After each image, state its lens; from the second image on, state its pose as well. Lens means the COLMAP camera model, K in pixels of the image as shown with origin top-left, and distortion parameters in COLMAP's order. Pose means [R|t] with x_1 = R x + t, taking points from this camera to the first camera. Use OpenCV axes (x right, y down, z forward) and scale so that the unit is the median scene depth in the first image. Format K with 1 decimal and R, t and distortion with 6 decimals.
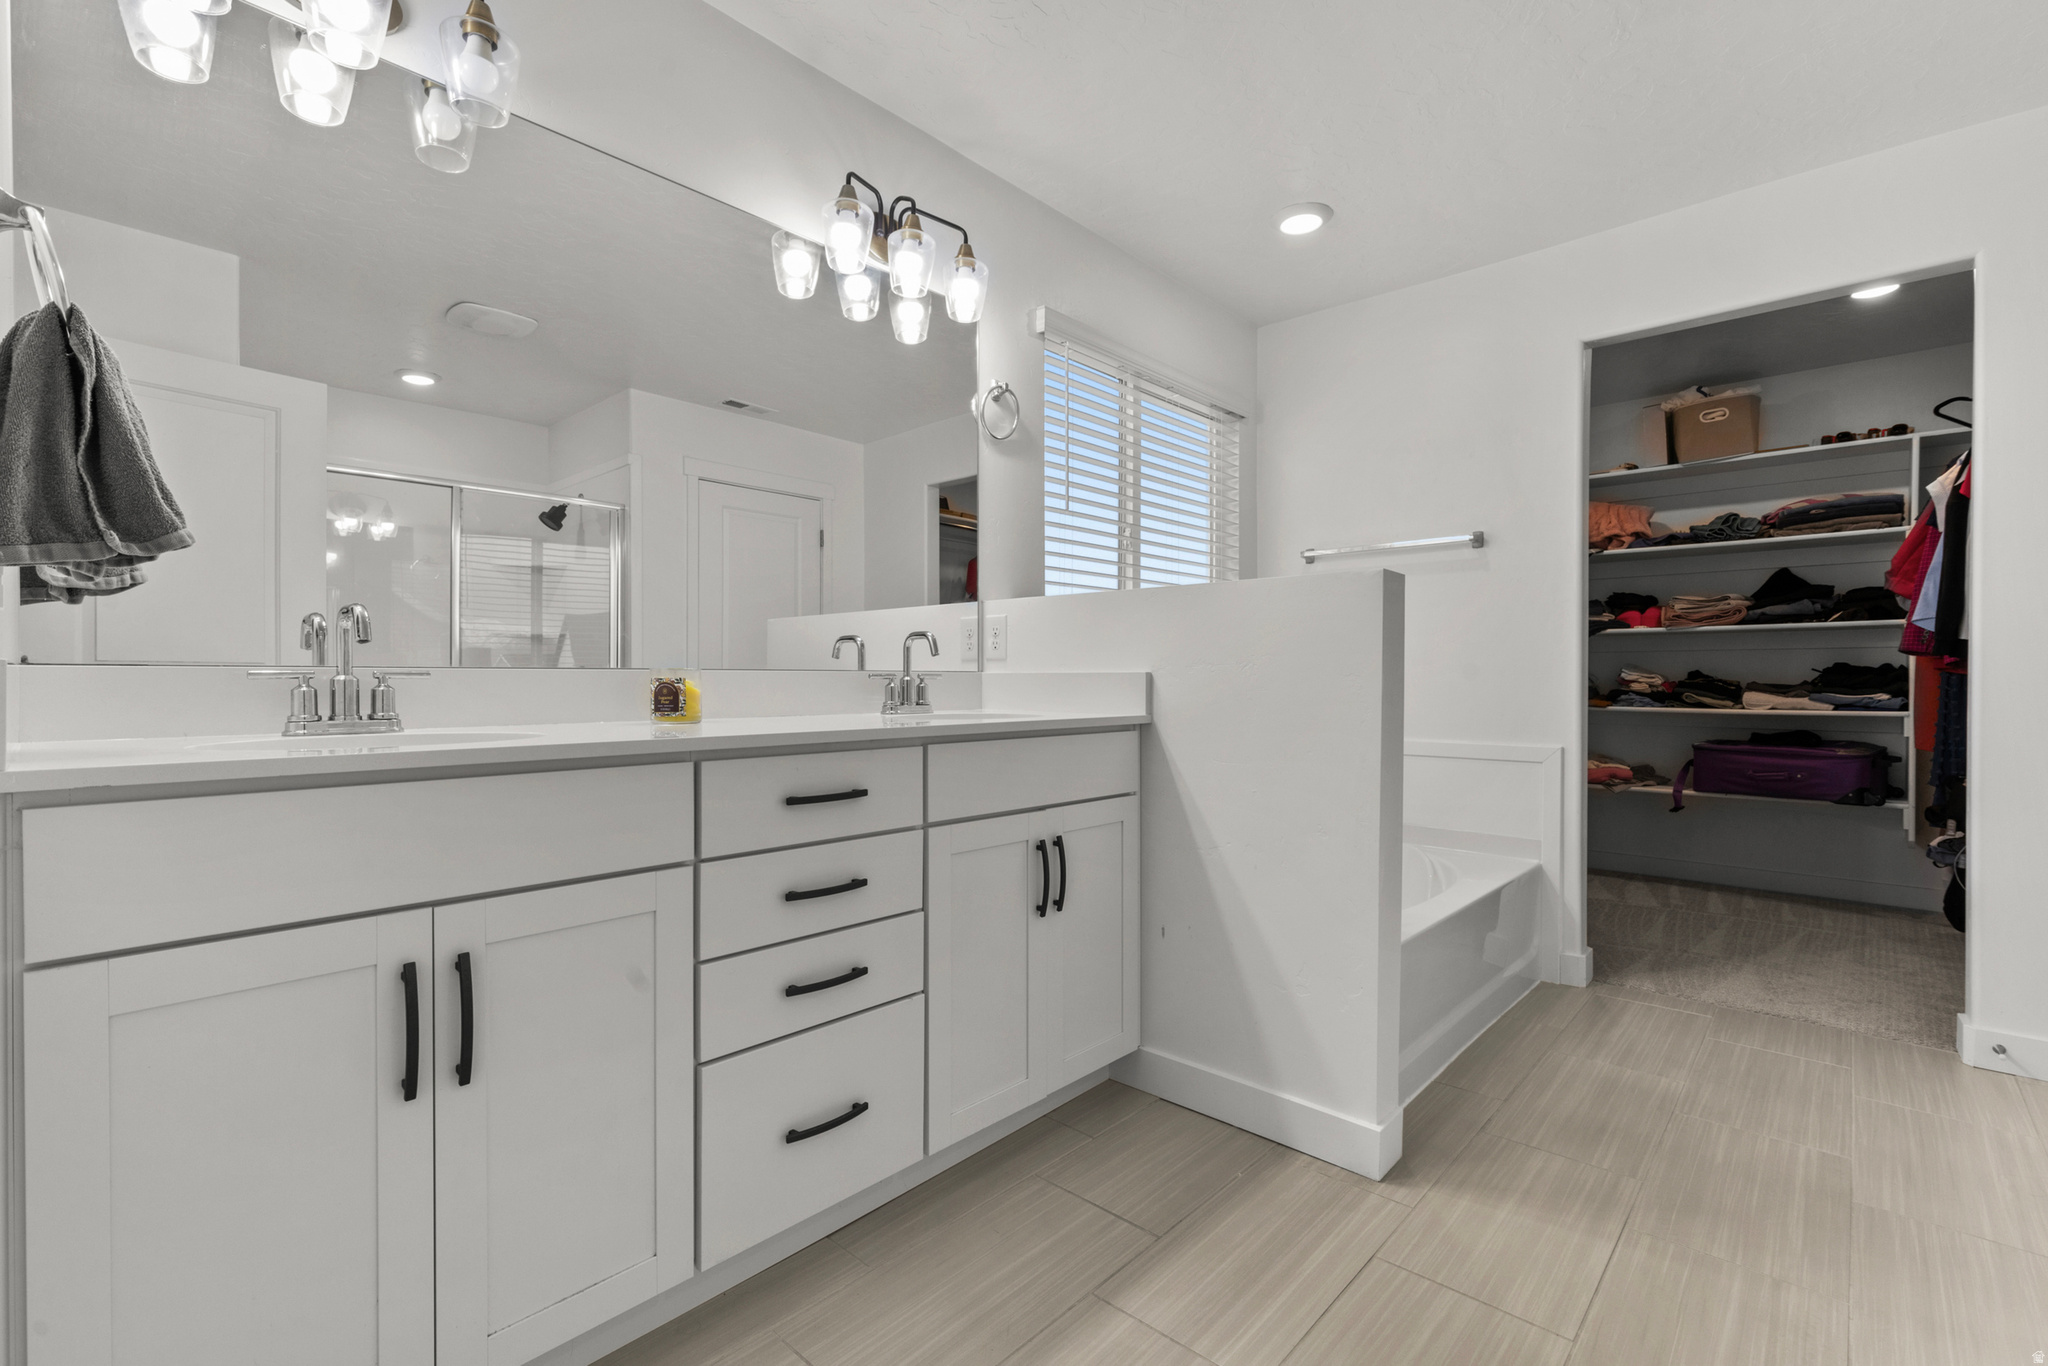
lens RADIAL K [[875.8, 0, 1030.5], [0, 875.8, 681.4], [0, 0, 1]] dist [-0.001556, 0.000016]
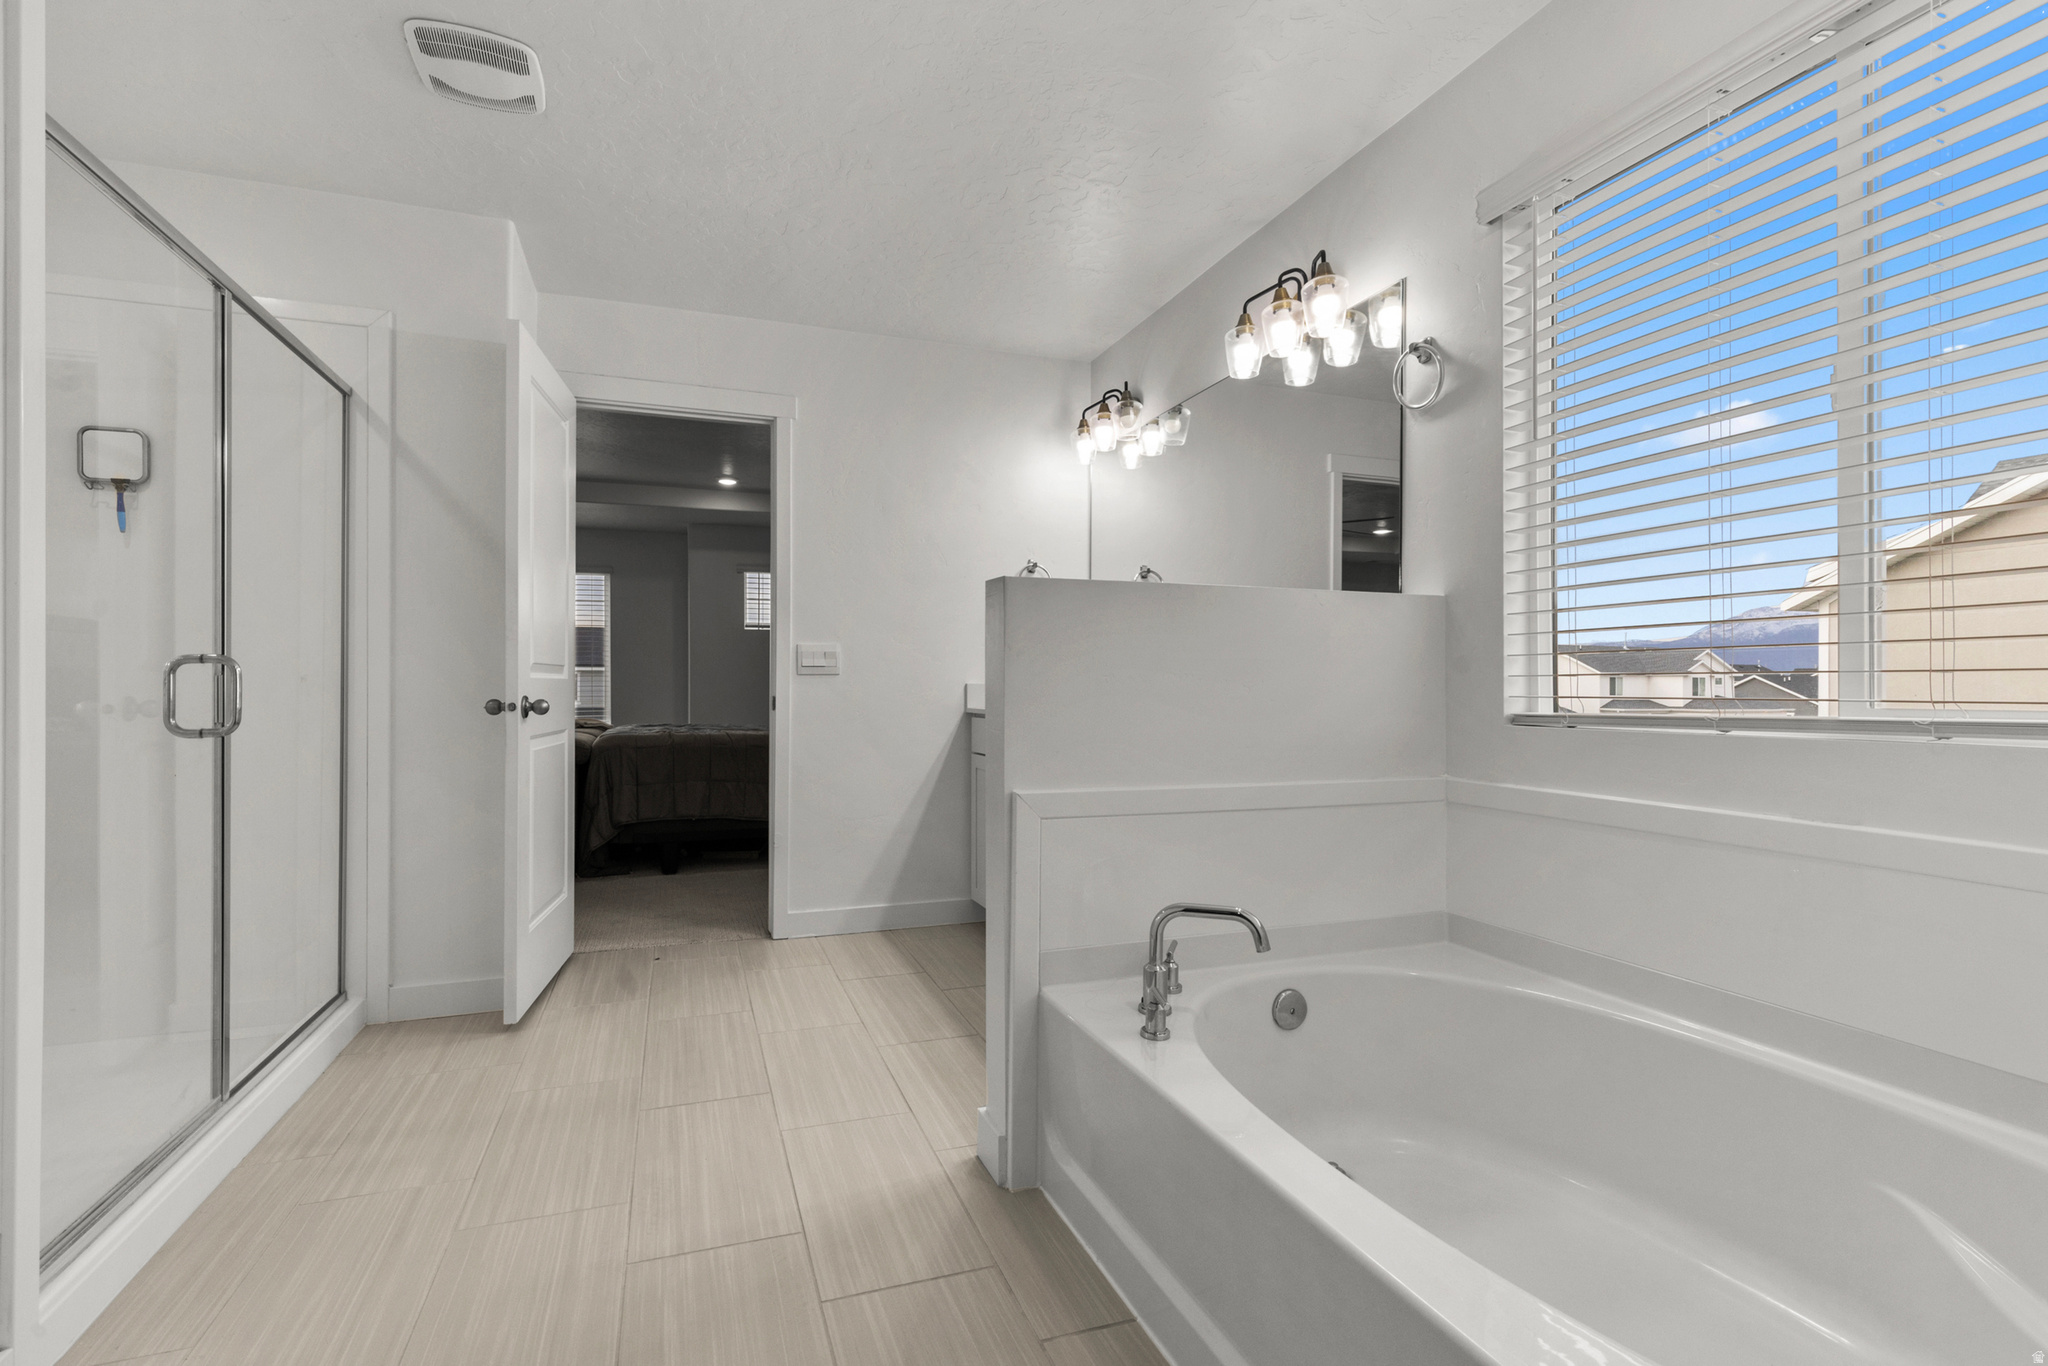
lens RADIAL K [[926.0, 0, 1026.9], [0, 926.0, 690.4], [0, 0, 1]] dist [0.001854, 0.000383]
pose [[-0.437942, -0.005055, -0.898989, 1.455840], [-0.003718, 0.999986, -0.003812, 0.004557], [0.898996, 0.001673, -0.437954, 1.616061]]
